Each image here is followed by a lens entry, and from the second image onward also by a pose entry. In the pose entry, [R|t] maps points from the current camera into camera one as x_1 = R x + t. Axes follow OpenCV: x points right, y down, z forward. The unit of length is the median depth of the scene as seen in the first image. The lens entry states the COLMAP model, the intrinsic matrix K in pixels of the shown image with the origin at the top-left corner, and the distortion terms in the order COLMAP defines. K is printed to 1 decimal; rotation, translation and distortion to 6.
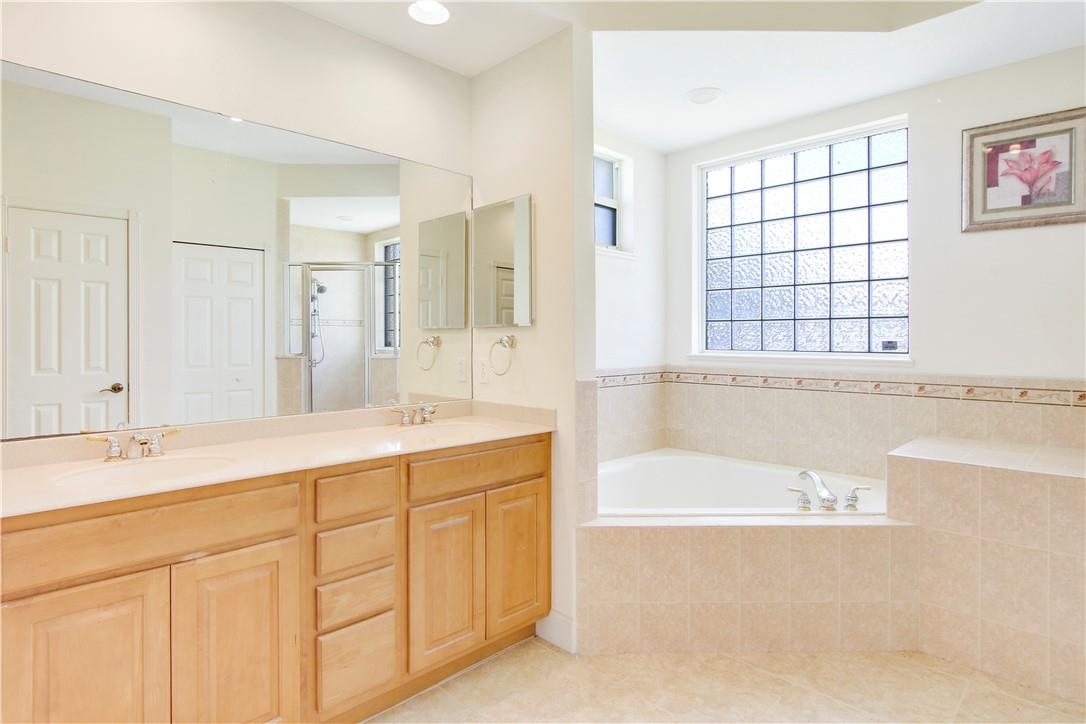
lens RADIAL K [[581.6, 0, 547.5], [0, 581.6, 366.6], [0, 0, 1]] dist [-0.028857, 0.002916]
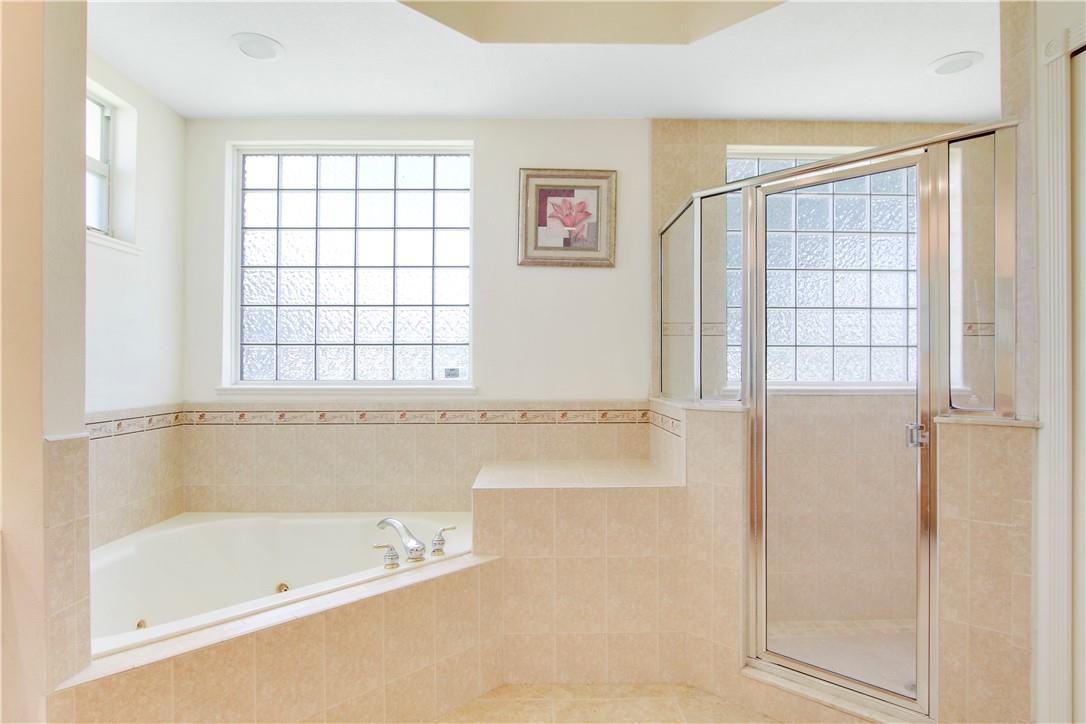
lens RADIAL K [[581.6, 0, 547.5], [0, 581.6, 366.6], [0, 0, 1]] dist [-0.028857, 0.002916]
pose [[0.686227, -0.001478, 0.727386, -0.017519], [0.036103, 0.998835, -0.032031, -0.011835], [-0.726491, 0.048241, 0.685481, 0.238947]]
